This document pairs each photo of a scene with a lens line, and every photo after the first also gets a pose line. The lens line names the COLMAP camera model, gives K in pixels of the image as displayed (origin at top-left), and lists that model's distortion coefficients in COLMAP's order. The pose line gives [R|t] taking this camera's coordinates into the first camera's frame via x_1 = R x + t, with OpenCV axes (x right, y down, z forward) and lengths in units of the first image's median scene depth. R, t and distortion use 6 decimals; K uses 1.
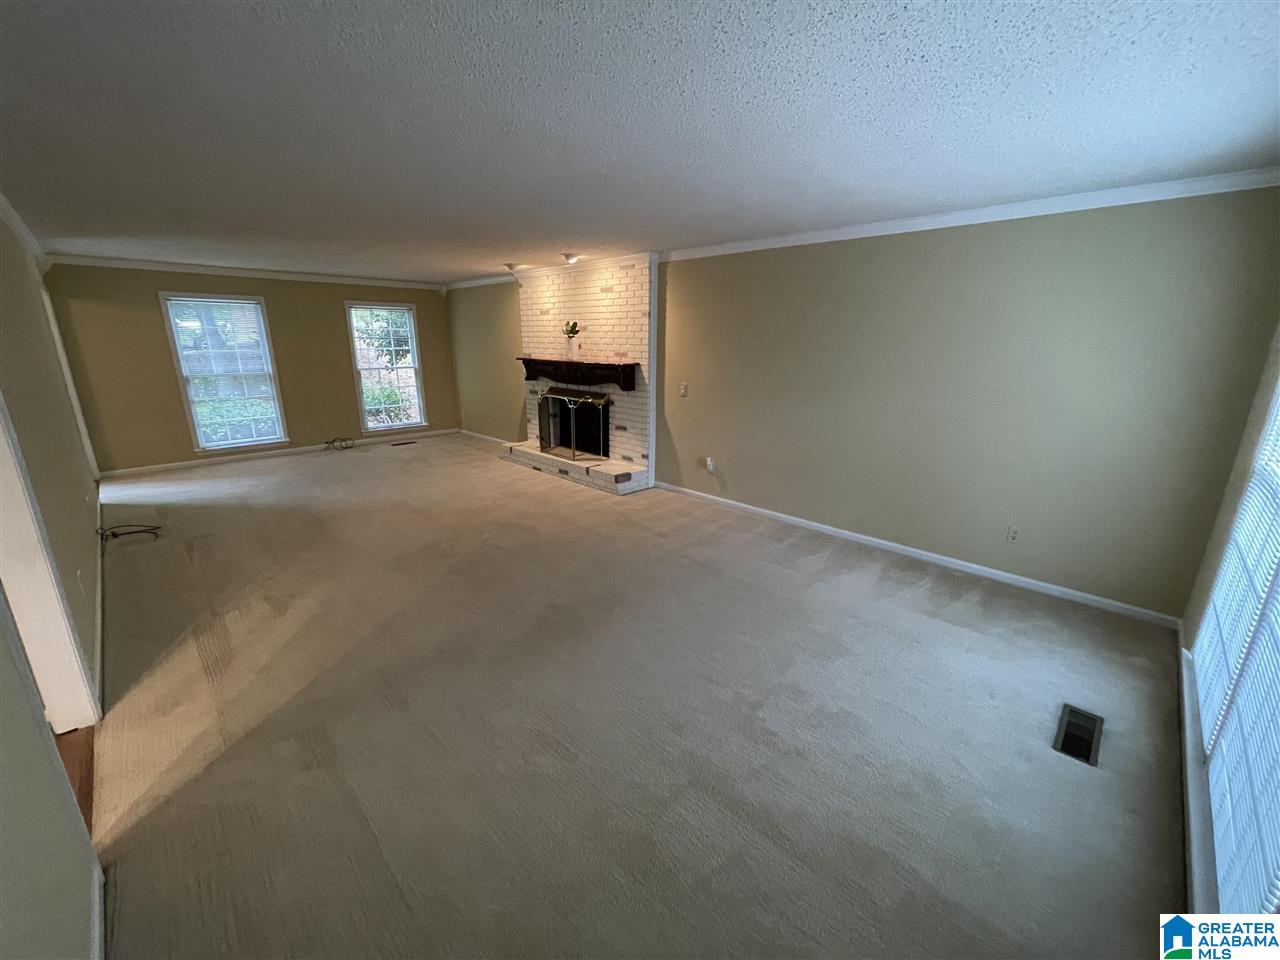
lens RADIAL K [[518.6, 0, 640.3], [0, 518.6, 485.7], [0, 0, 1]] dist [-0.004234, -0.000401]
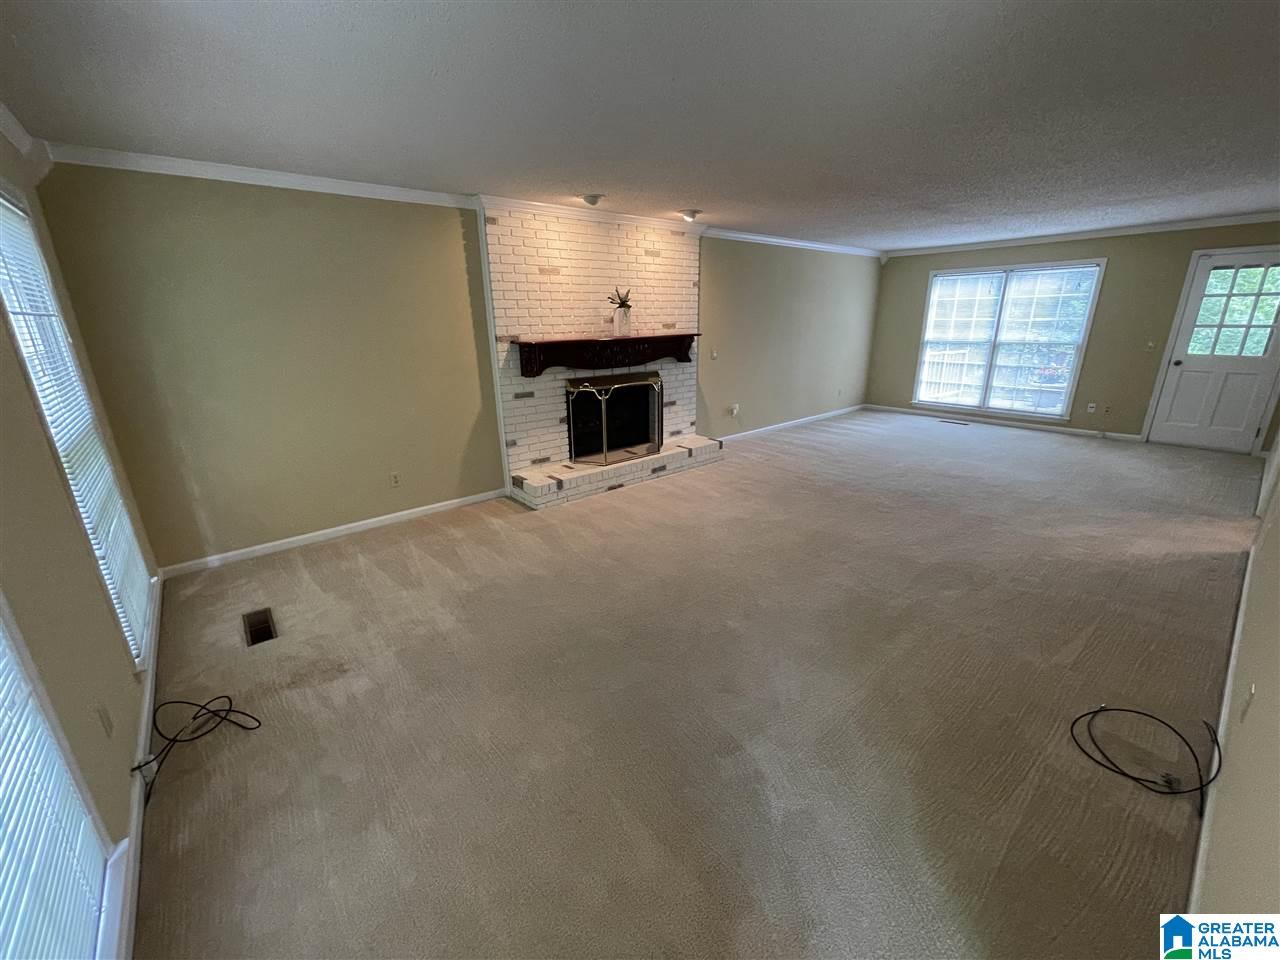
lens RADIAL K [[518.6, 0, 638.5], [0, 518.6, 473.7], [0, 0, 1]] dist [-0.004234, -0.000401]
pose [[0.103021, -0.311689, 0.944583, -0.947116], [0.274838, 0.921585, 0.274125, -0.259773], [-0.955956, 0.231366, 0.180607, 0.880659]]
